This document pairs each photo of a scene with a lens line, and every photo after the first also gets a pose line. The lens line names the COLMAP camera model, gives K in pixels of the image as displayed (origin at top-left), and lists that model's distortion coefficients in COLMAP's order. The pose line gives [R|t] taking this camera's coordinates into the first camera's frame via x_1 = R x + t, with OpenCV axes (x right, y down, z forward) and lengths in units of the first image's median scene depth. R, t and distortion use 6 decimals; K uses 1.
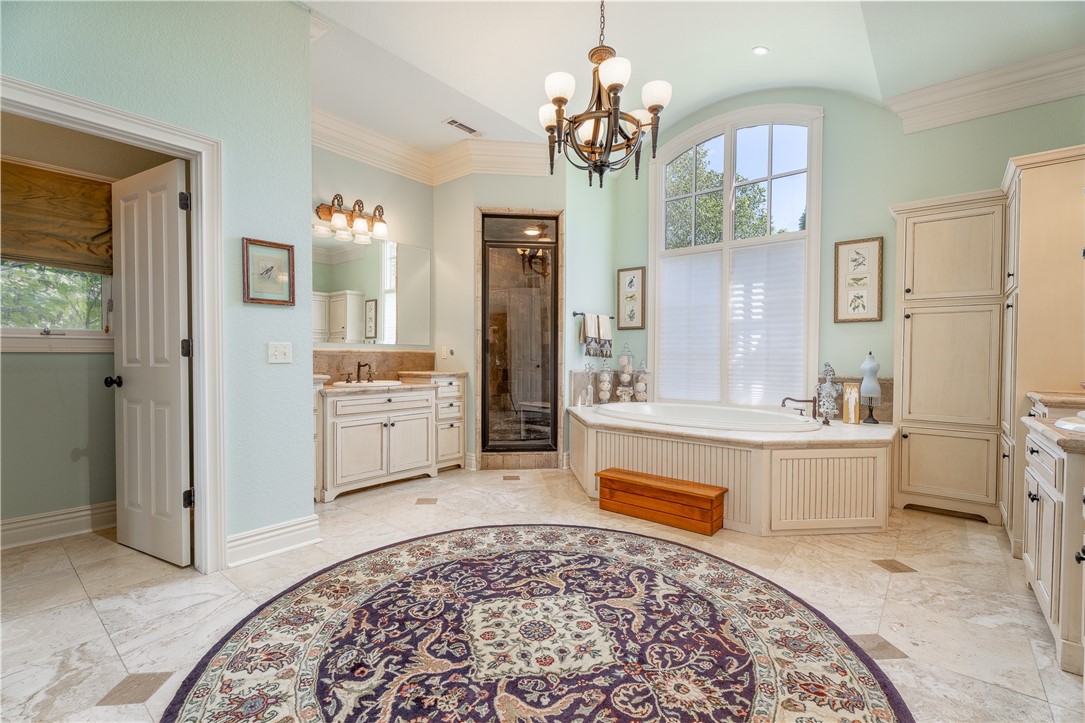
lens RADIAL K [[480.7, 0, 542.5], [0, 480.7, 361.5], [0, 0, 1]] dist [0.002320, -0.000116]
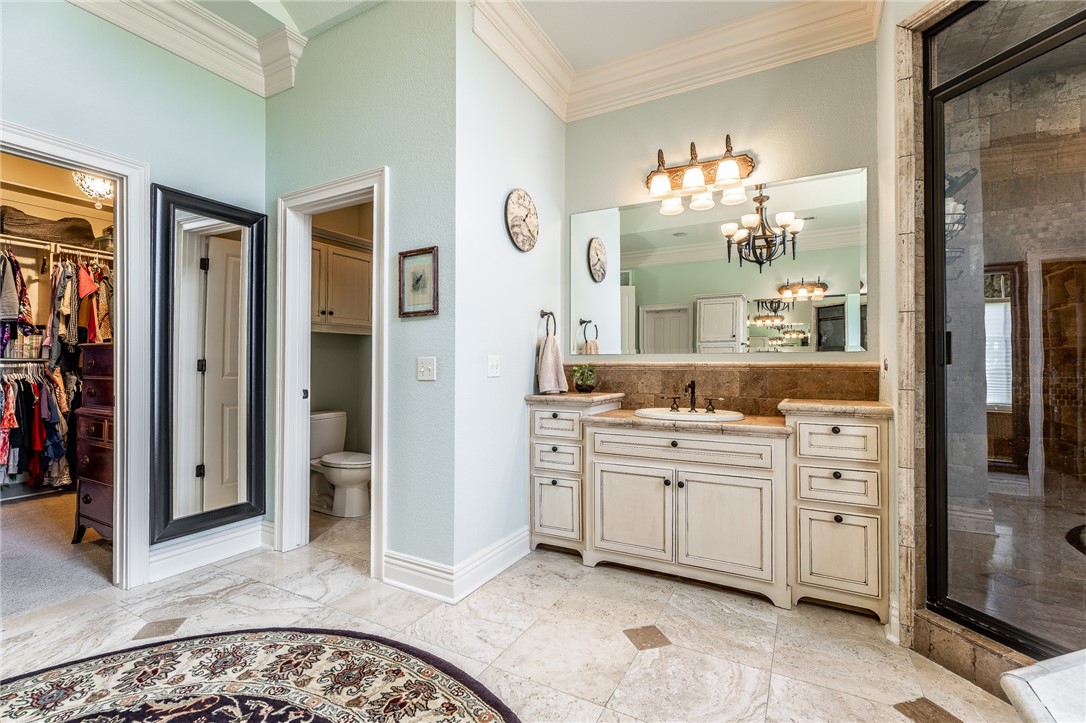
lens RADIAL K [[481.1, 0, 543.0], [0, 481.1, 361.5], [0, 0, 1]] dist [0.002320, -0.000116]
pose [[0.188222, -0.015732, -0.982000, 0.349654], [-0.011341, 0.999770, -0.018190, -0.016362], [0.982061, 0.014561, 0.188000, 0.959388]]
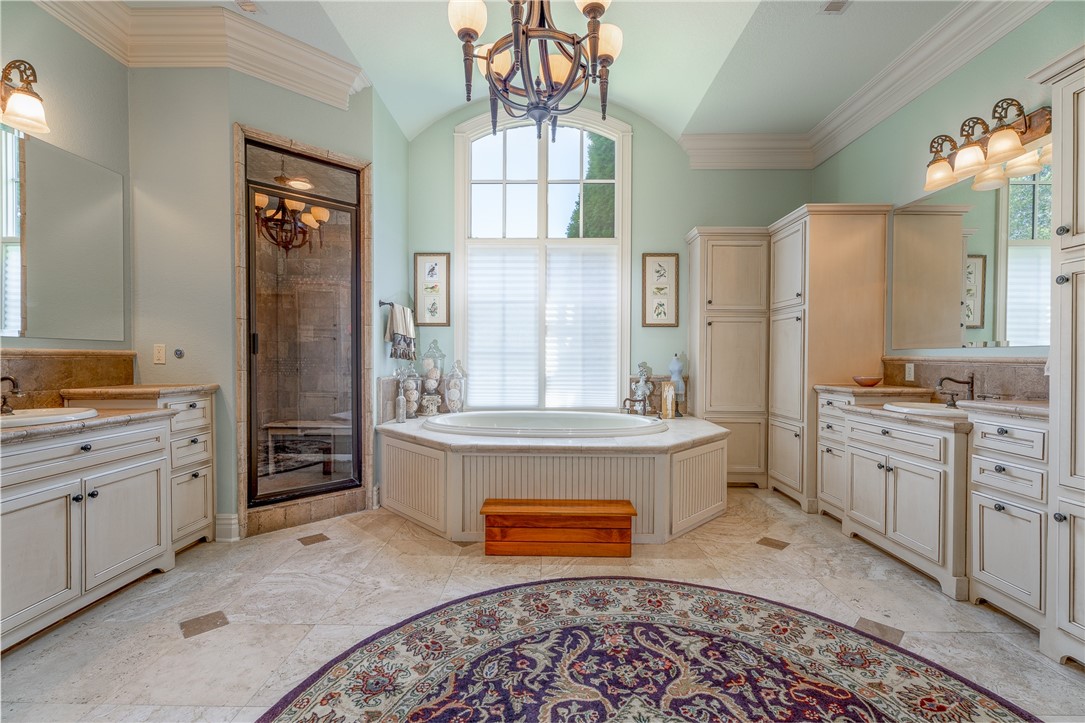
lens RADIAL K [[480.7, 0, 542.5], [0, 480.7, 361.5], [0, 0, 1]] dist [0.002320, -0.000116]
pose [[0.778737, -0.009807, 0.627274, -0.349819], [0.009423, 0.999948, 0.003935, -0.011583], [-0.627279, 0.002847, 0.778789, 0.399458]]
